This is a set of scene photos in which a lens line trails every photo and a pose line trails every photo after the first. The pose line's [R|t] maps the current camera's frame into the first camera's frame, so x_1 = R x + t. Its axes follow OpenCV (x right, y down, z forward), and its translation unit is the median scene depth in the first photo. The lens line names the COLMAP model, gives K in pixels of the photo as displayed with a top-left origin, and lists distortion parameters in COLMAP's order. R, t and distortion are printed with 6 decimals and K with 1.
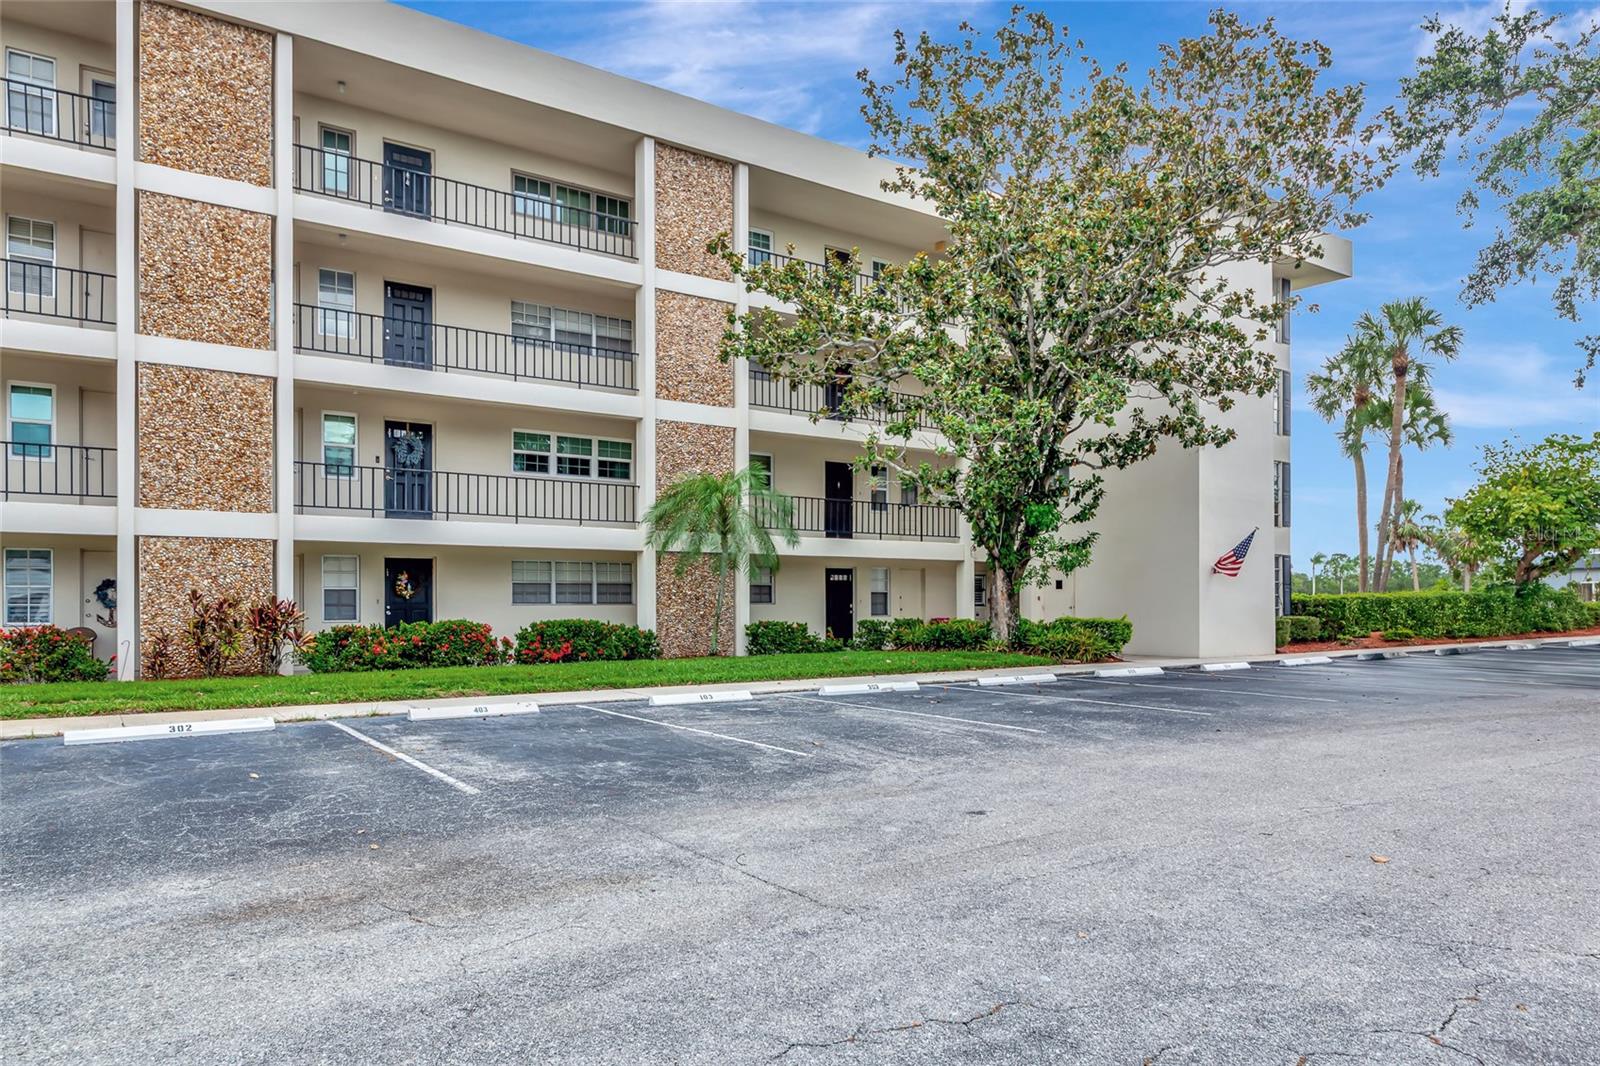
lens RADIAL K [[1050.8, 0, 802.1], [0, 1050.8, 596.1], [0, 0, 1]] dist [0.003384, 0.000621]
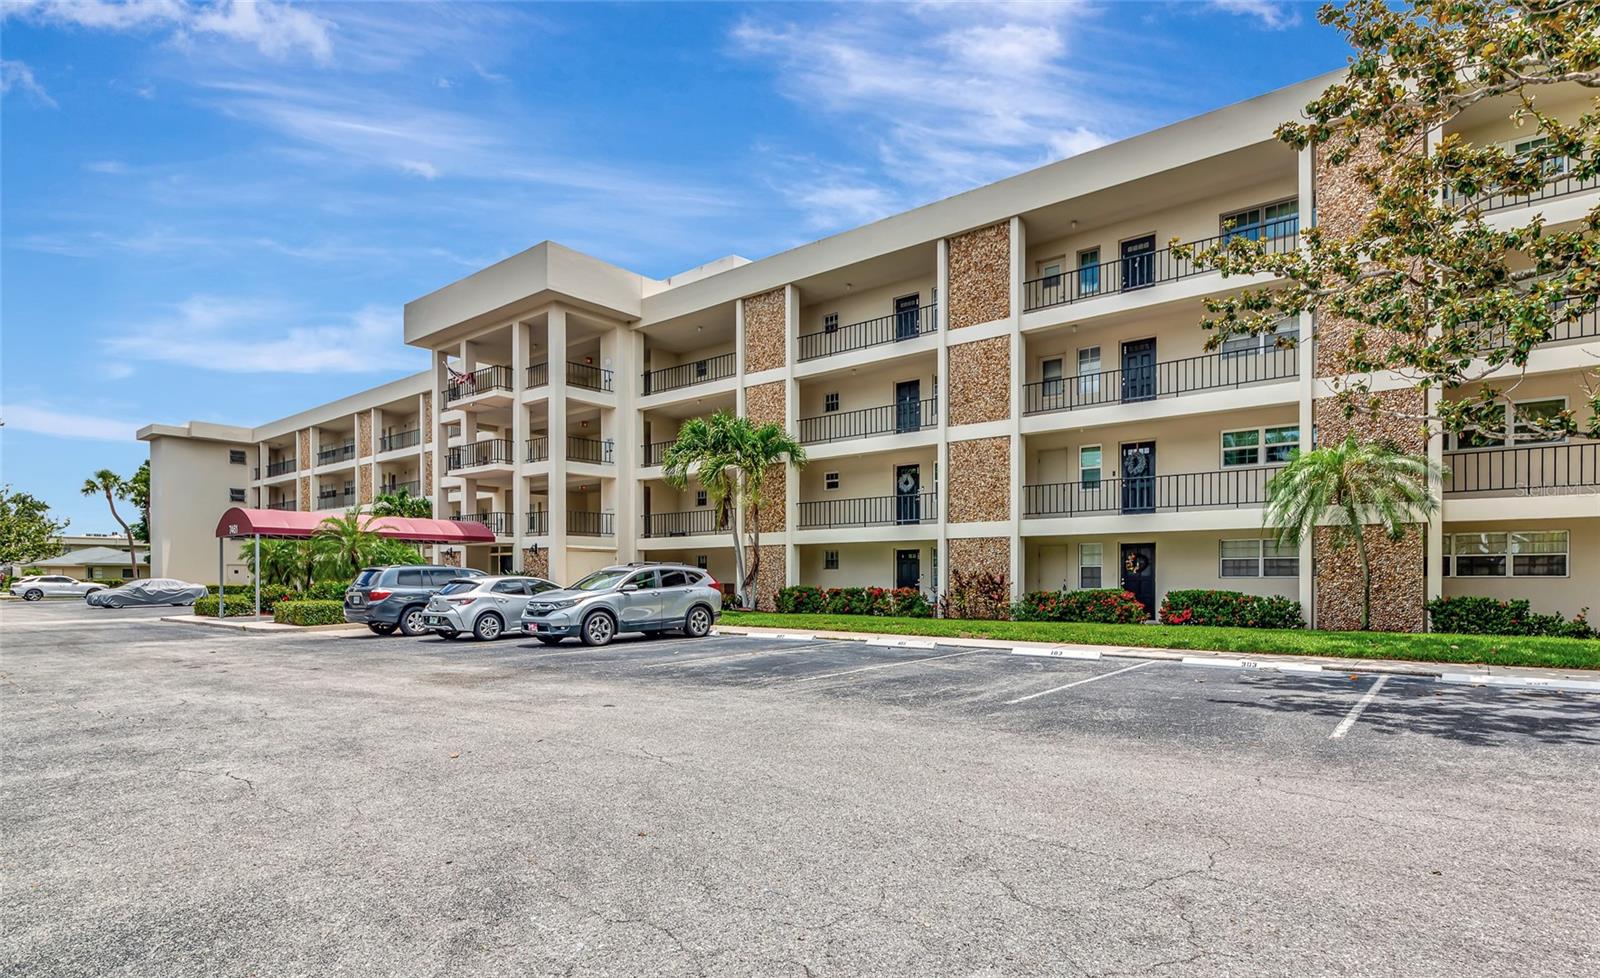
lens RADIAL K [[752.3, 0, 803.0], [0, 752.3, 583.9], [0, 0, 1]] dist [-0.000004, -0.000090]
pose [[0.310942, 0.009338, -0.950383, 0.429166], [0.007058, 0.999901, 0.012134, 0.001807], [0.950403, -0.010481, 0.310846, 0.298169]]
